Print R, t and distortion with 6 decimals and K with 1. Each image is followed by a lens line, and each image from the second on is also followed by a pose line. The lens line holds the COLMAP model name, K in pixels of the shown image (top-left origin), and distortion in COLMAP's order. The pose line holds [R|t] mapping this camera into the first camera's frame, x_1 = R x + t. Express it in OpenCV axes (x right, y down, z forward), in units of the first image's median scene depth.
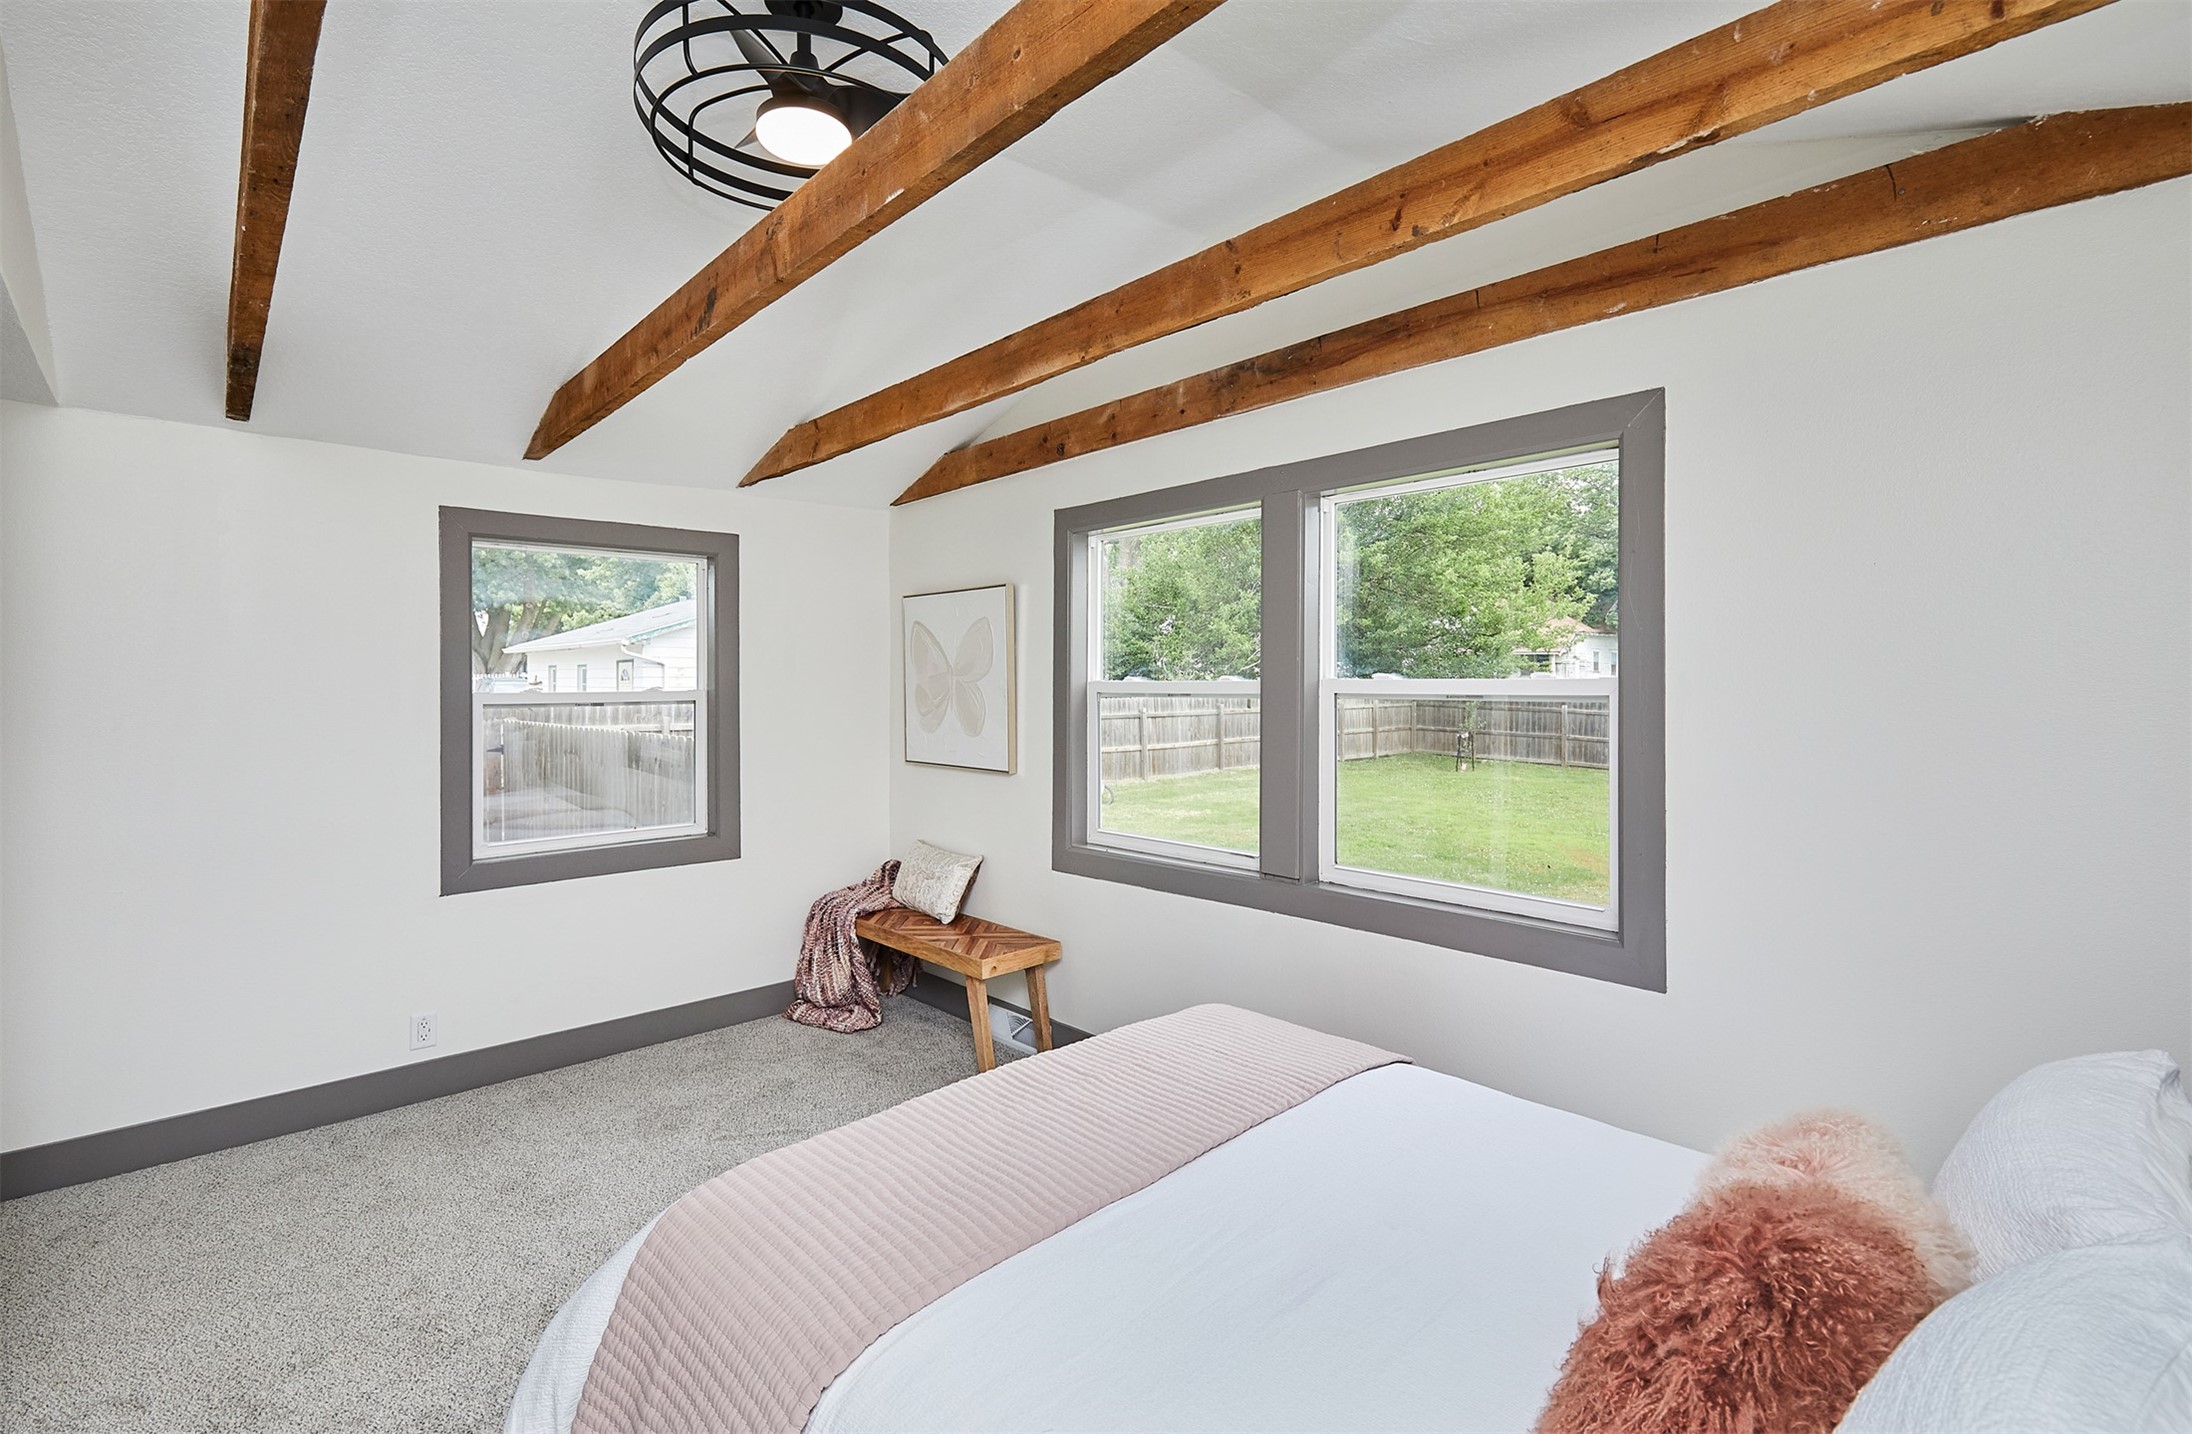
lens RADIAL K [[990.1, 0, 1096.5], [0, 990.1, 664.4], [0, 0, 1]] dist [0.000402, 0.000036]
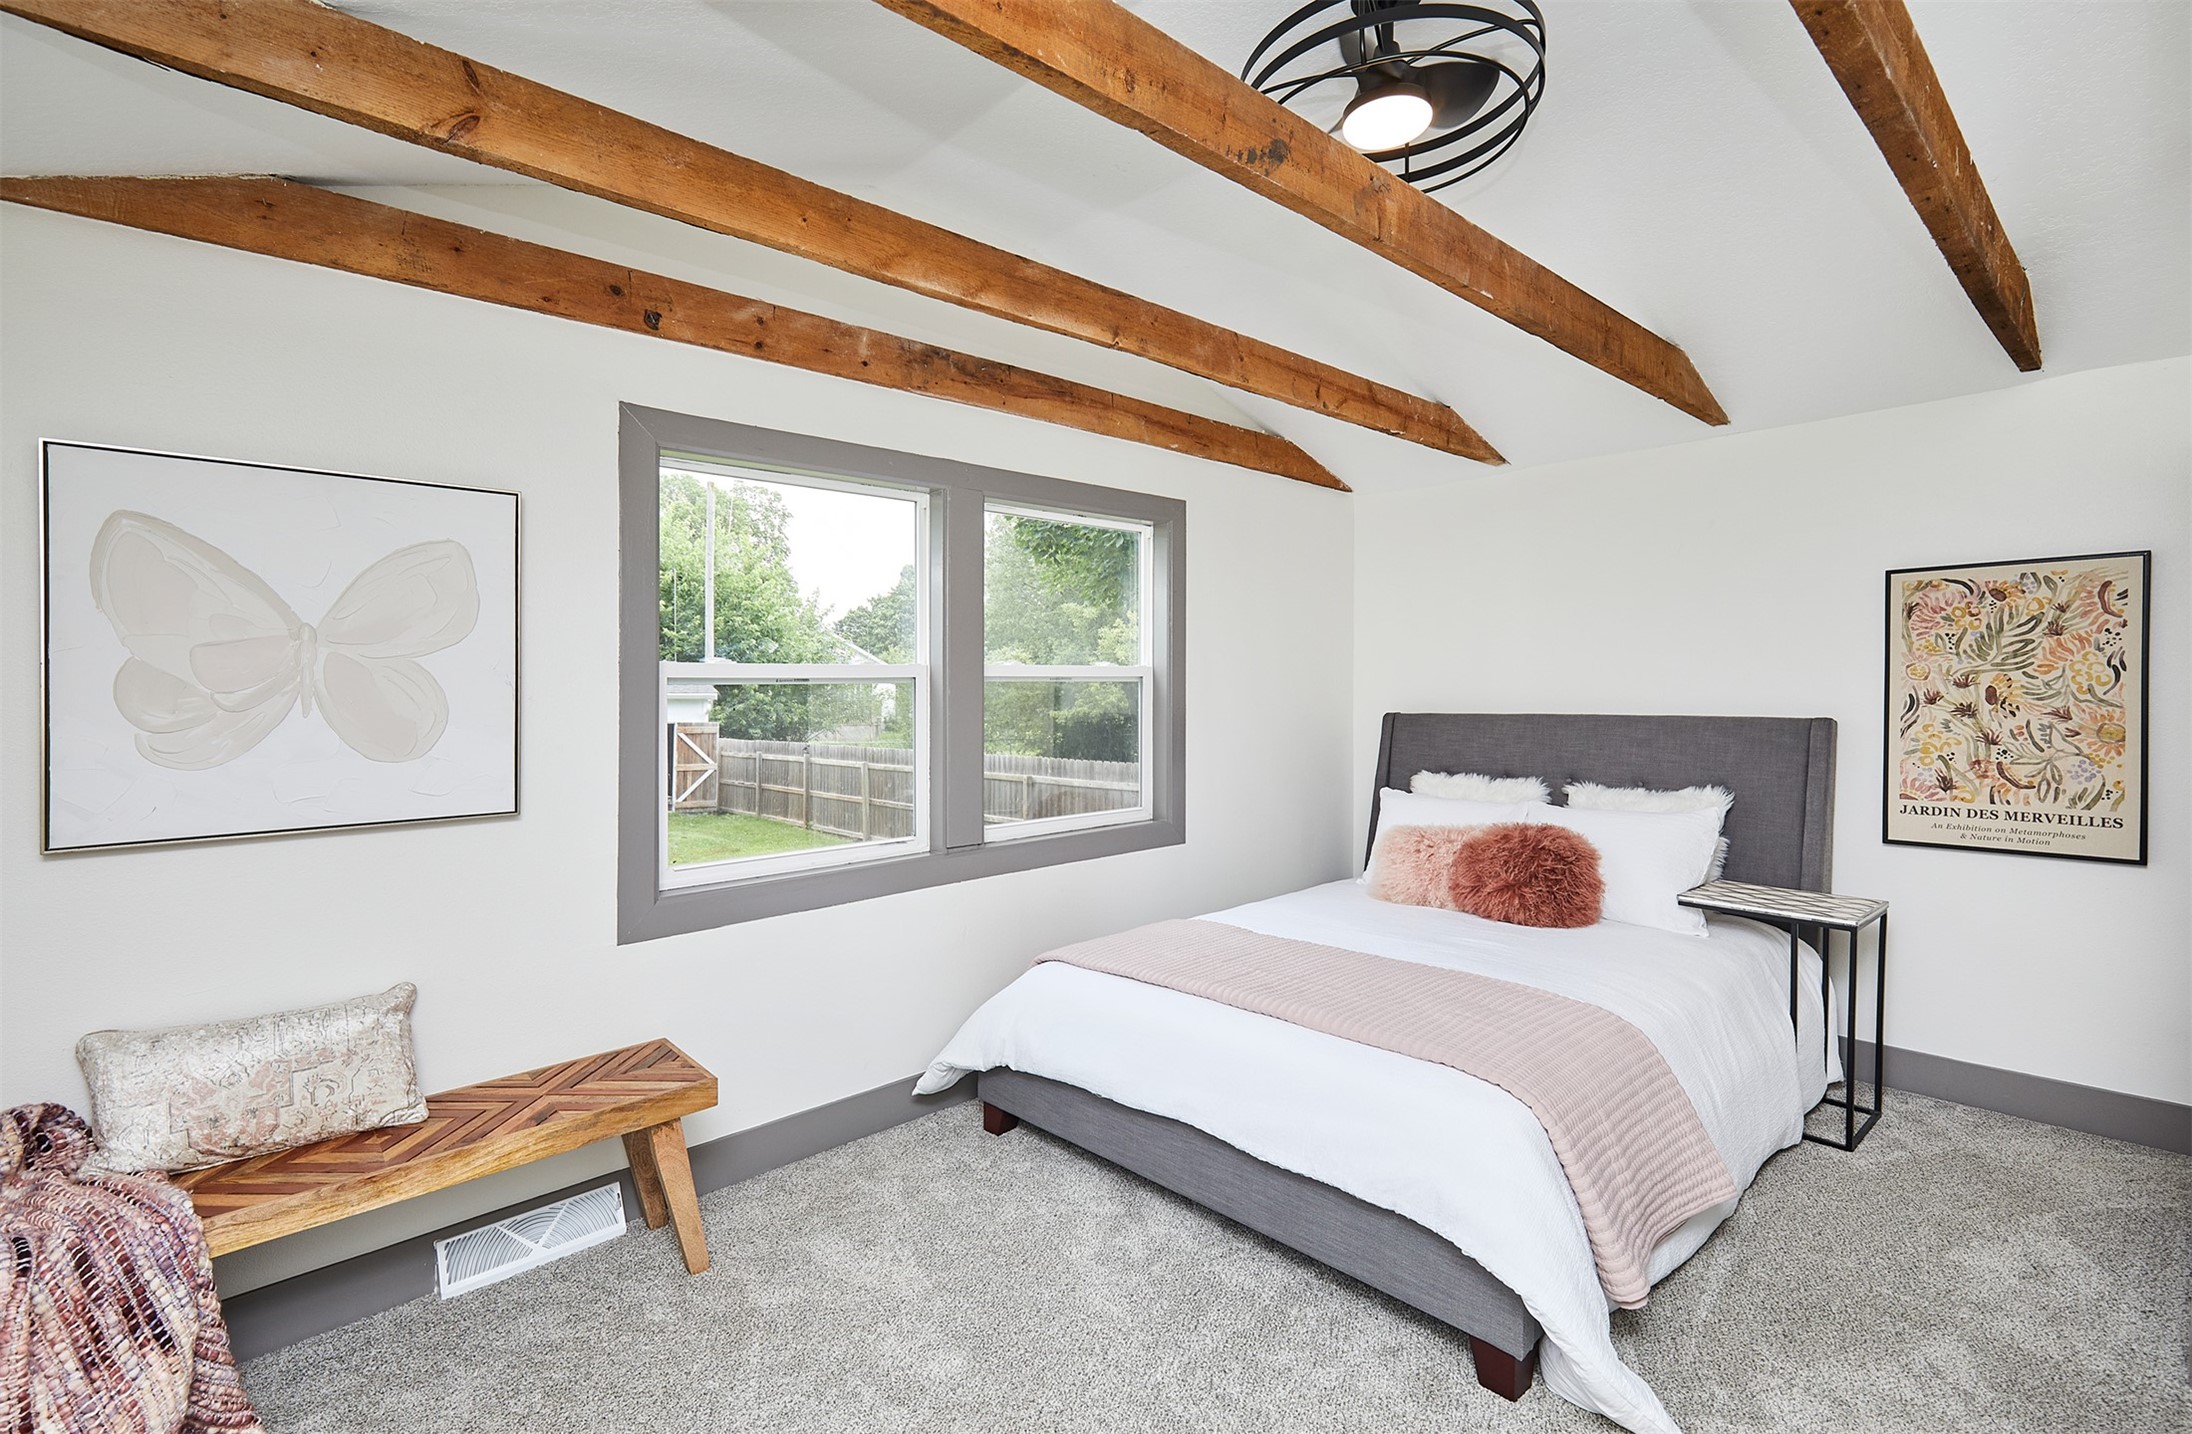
lens RADIAL K [[992.5, 0, 1096.0], [0, 992.5, 717.0], [0, 0, 1]] dist [-0.000509, 0.000145]
pose [[0.002279, -0.019761, 0.999802, -0.978268], [-0.000794, 0.999804, 0.019763, 0.057382], [-0.999997, -0.000838, 0.002263, 0.937817]]
